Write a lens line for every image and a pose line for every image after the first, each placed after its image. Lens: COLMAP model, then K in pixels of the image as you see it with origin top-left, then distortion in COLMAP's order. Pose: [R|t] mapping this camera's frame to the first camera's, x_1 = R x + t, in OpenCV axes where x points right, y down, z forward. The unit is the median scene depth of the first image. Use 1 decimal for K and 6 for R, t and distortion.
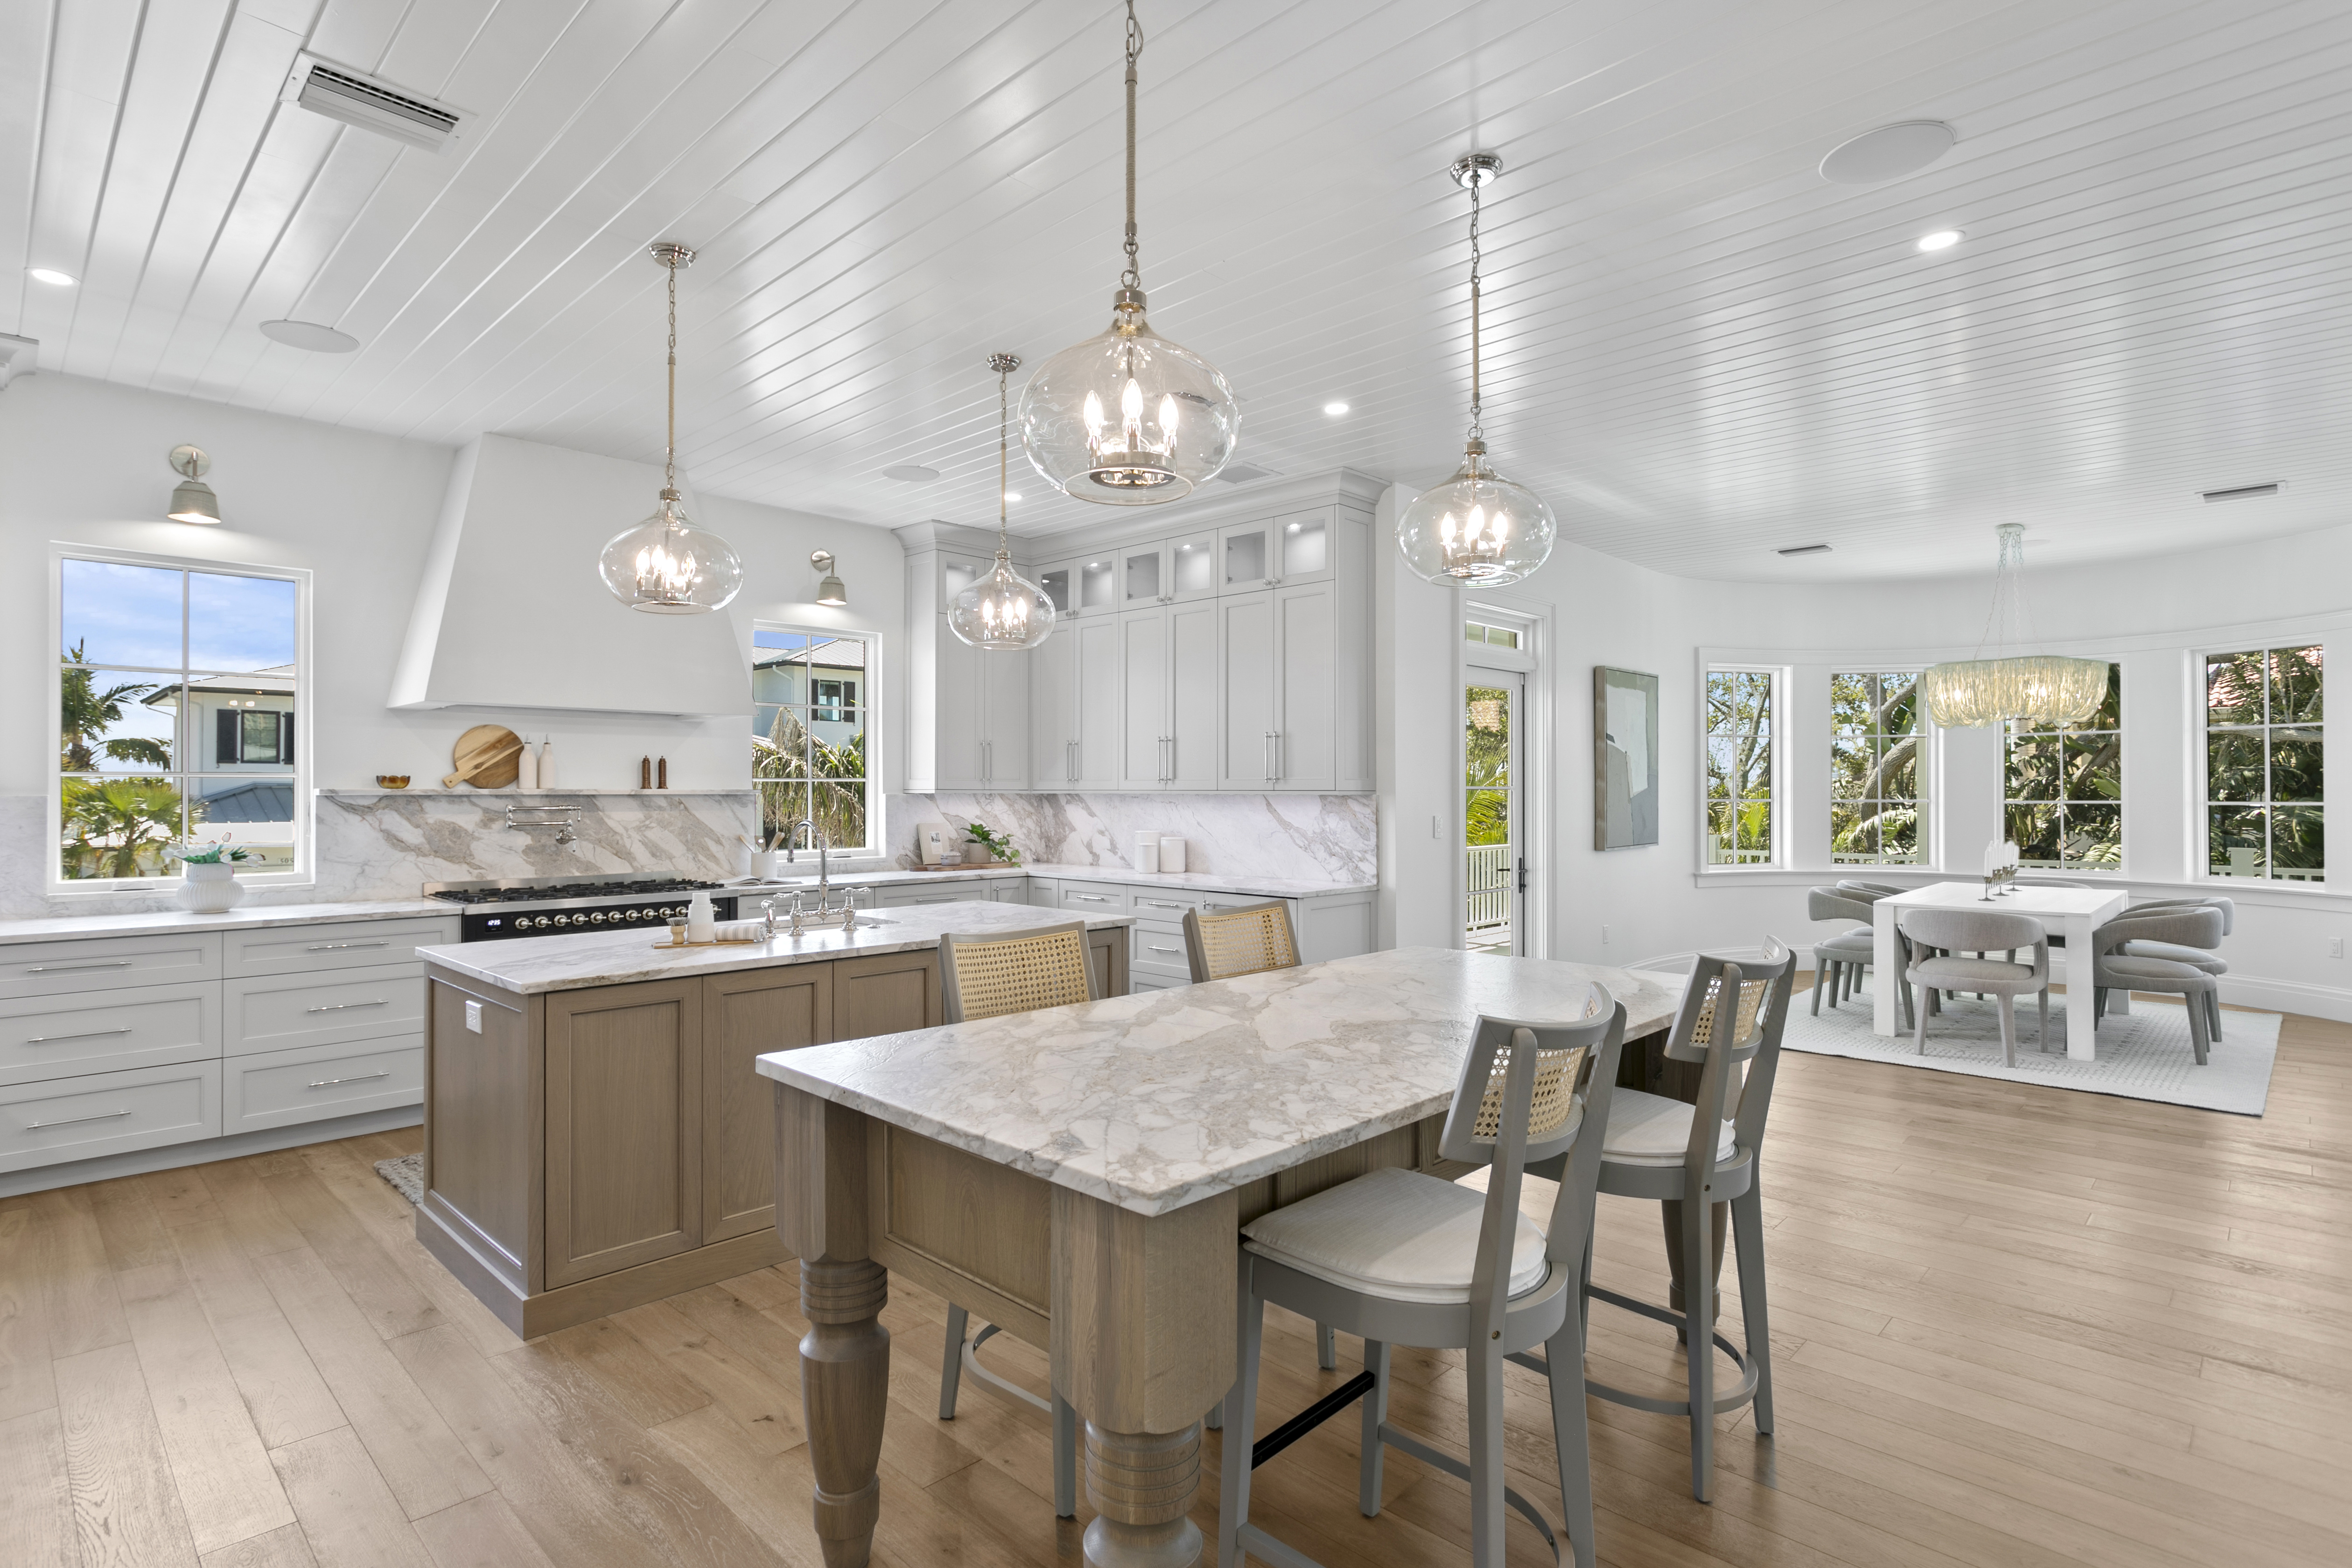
lens RADIAL K [[1164.8, 0, 1142.4], [0, 1164.8, 784.5], [0, 0, 1]] dist [-0.011339, 0.000025]
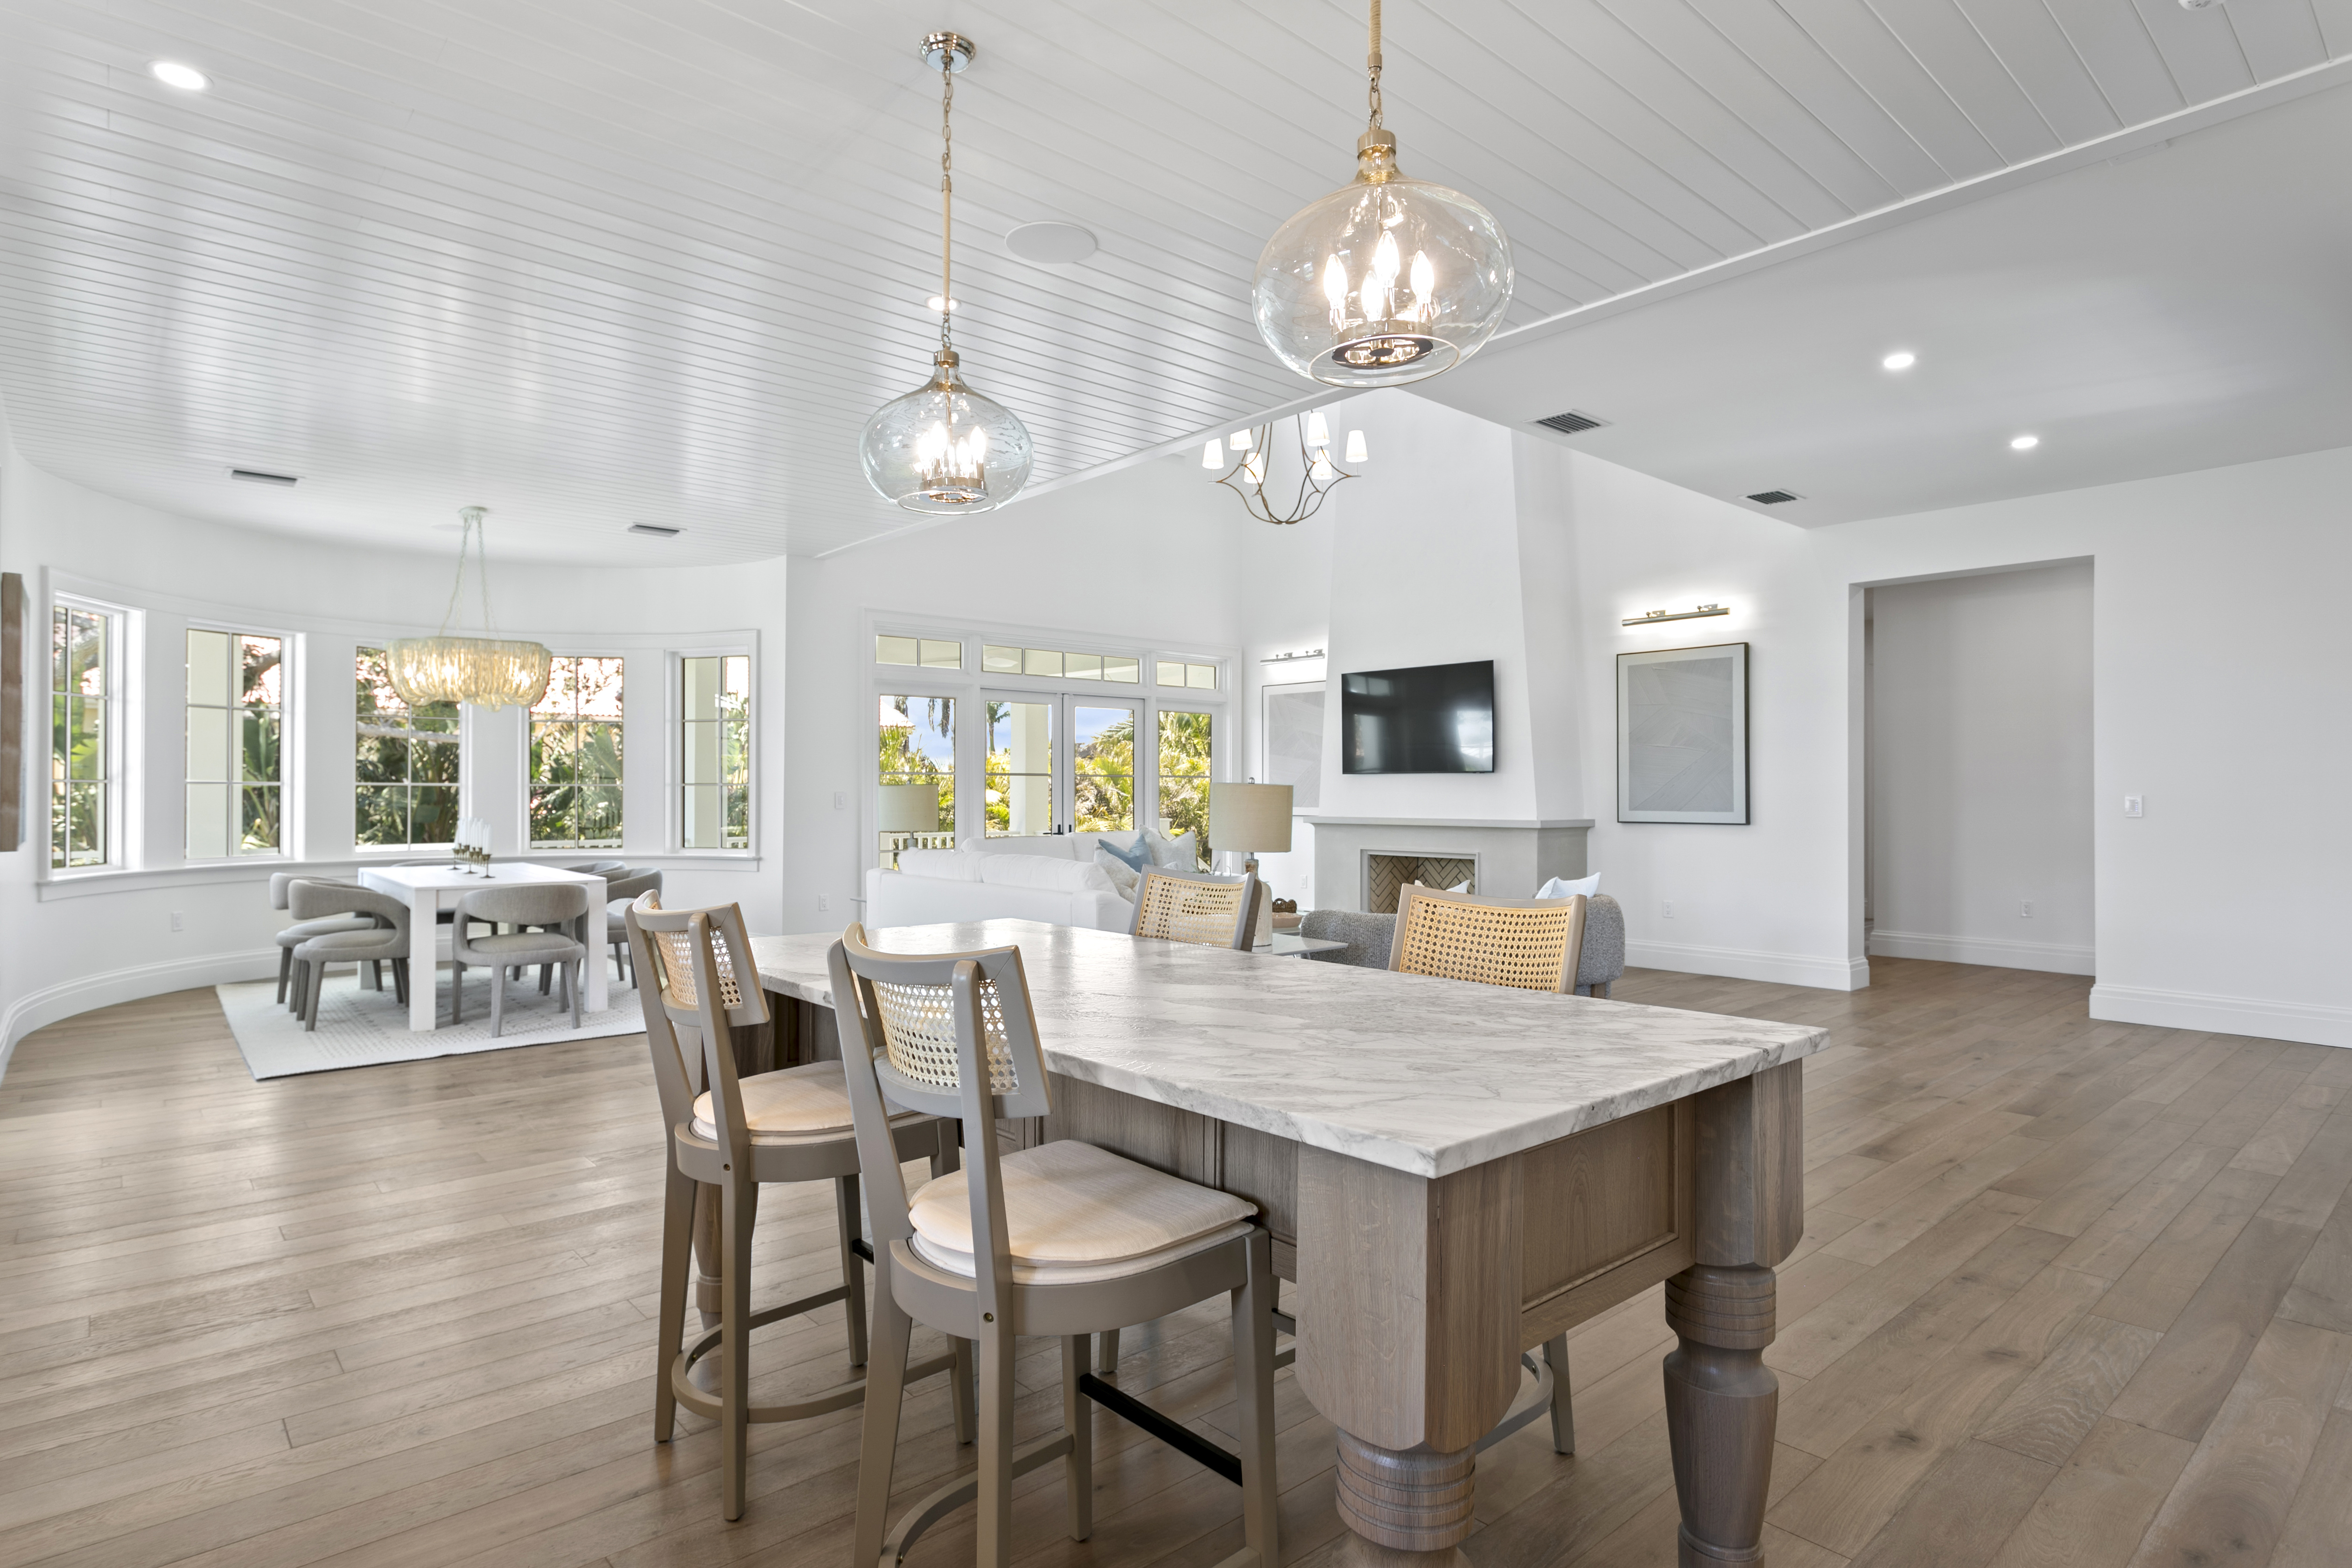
lens RADIAL K [[1231.5, 0, 1149.5], [0, 1231.5, 781.2], [0, 0, 1]] dist [-0.004051, 0.000149]
pose [[0.077315, 0.008564, 0.996970, -0.313345], [-0.008225, 0.999935, -0.007952, 0.020837], [-0.996973, -0.007585, 0.077380, 0.367848]]
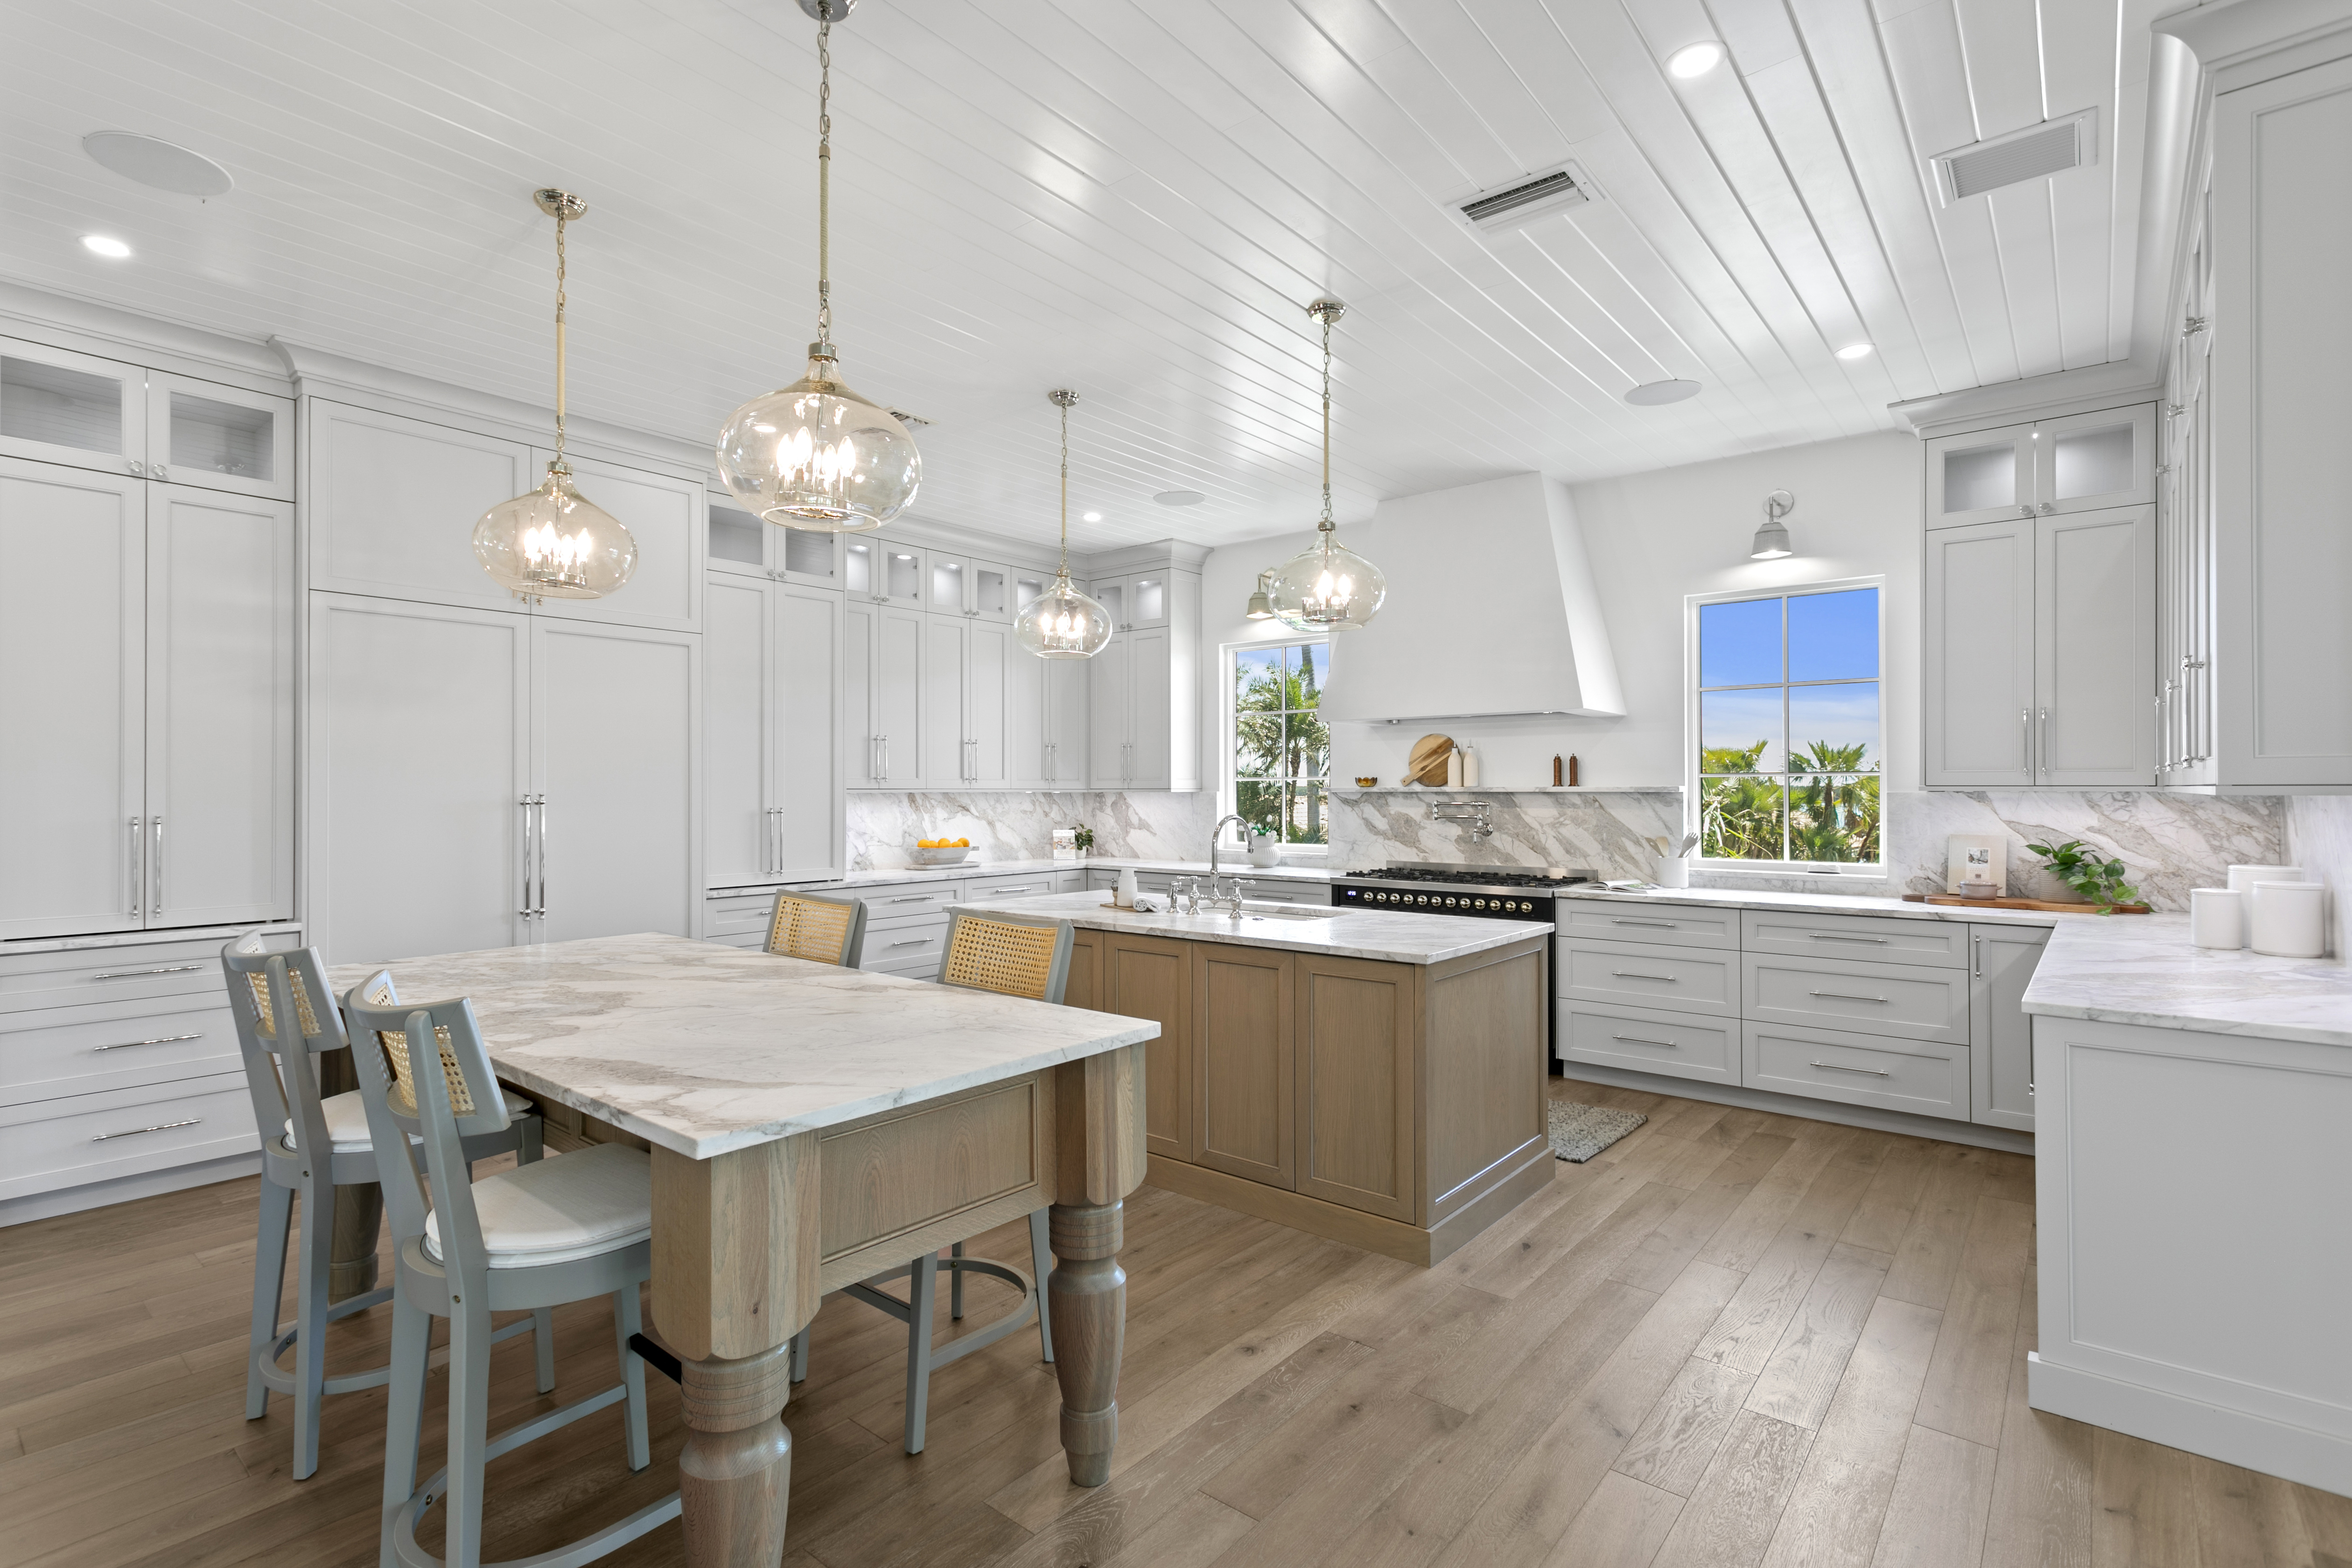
lens RADIAL K [[1126.6, 0, 1157.5], [0, 1126.6, 781.6], [0, 0, 1]] dist [0.018223, -0.001209]
pose [[0.081148, -0.007273, -0.996676, 0.521319], [0.007219, 0.999951, -0.006709, 0.003547], [0.996676, -0.006651, 0.081196, 0.555568]]
